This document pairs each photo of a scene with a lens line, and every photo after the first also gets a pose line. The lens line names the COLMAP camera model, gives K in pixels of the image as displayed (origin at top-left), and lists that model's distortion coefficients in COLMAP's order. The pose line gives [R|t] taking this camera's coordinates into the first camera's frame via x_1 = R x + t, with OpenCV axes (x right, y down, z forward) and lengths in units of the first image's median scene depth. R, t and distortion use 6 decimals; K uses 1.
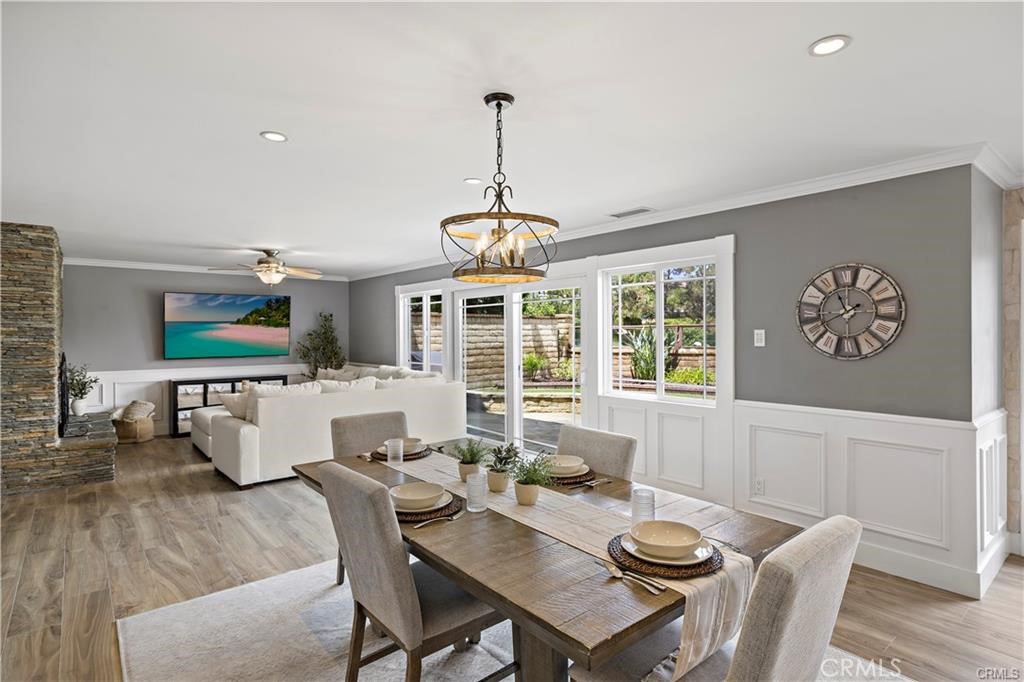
lens RADIAL K [[529.2, 0, 517.3], [0, 529.2, 332.8], [0, 0, 1]] dist [-0.004017, -0.001175]
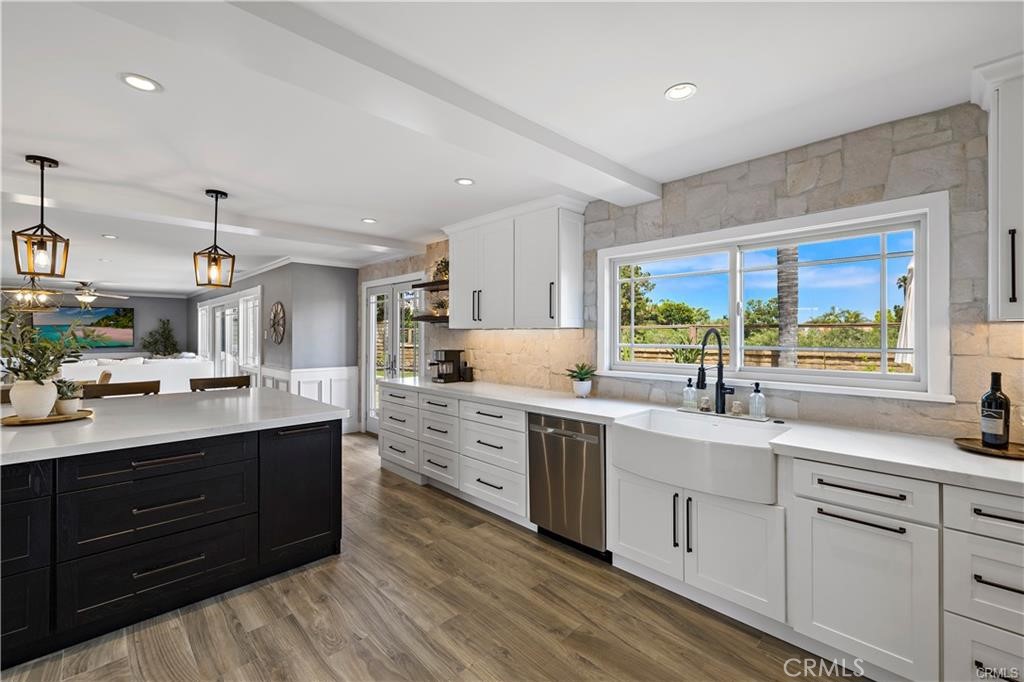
lens RADIAL K [[435.8, 0, 519.1], [0, 435.8, 335.2], [0, 0, 1]] dist [0.000252, 0.000210]
pose [[0.996447, 0.005977, 0.084004, 0.749450], [-0.006074, 0.999981, 0.000896, 0.001562], [-0.083997, -0.001404, 0.996465, -0.463342]]
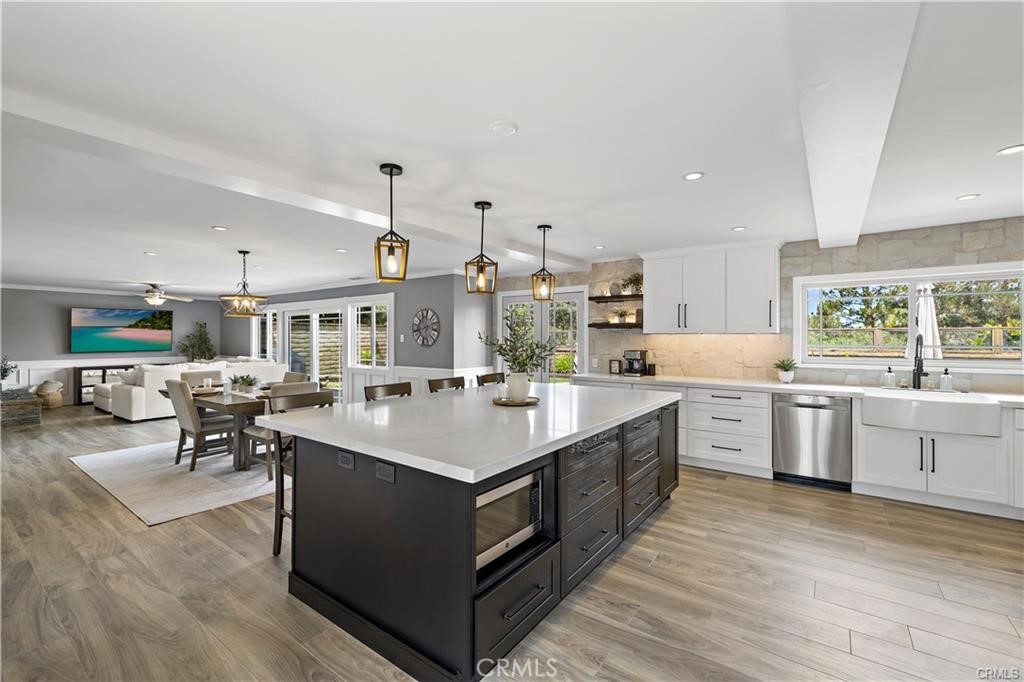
lens RADIAL K [[431.7, 0, 517.9], [0, 431.7, 336.8], [0, 0, 1]] dist [0.000695, 0.000075]
pose [[0.969535, 0.004378, 0.244914, 0.277297], [-0.004252, 0.999990, -0.001040, 0.001499], [-0.244916, -0.000033, 0.969544, -0.535352]]
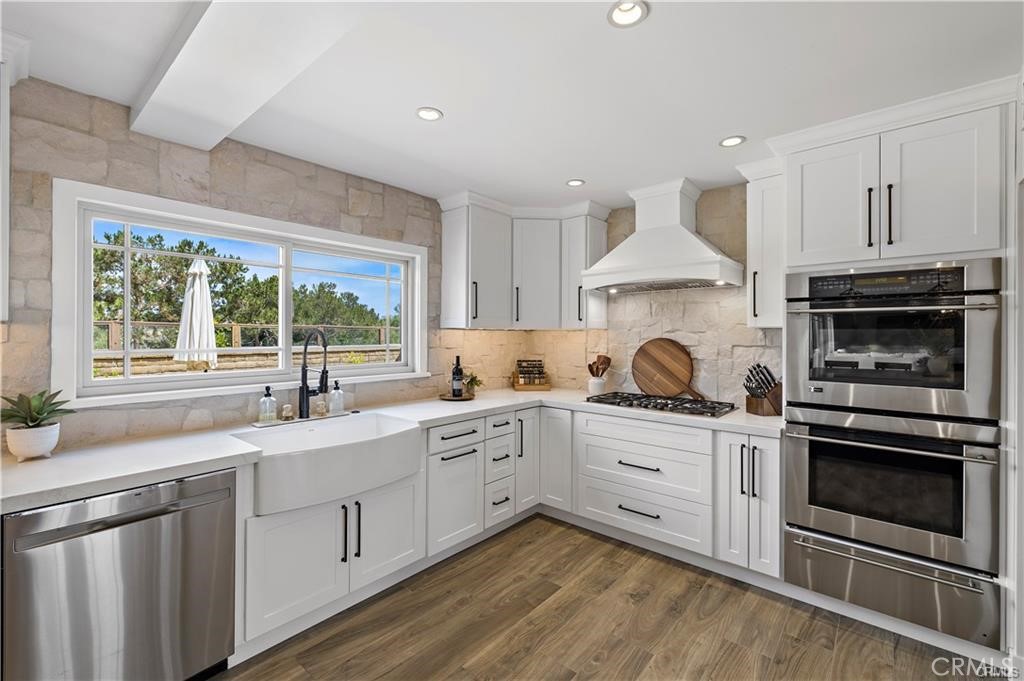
lens RADIAL K [[435.8, 0, 519.1], [0, 435.8, 334.7], [0, 0, 1]] dist [0.000252, 0.000210]
pose [[-0.173243, 0.002587, 0.984876, 0.563424], [-0.004623, 0.999983, -0.003440, 0.000139], [-0.984868, -0.005149, -0.173228, -0.204799]]
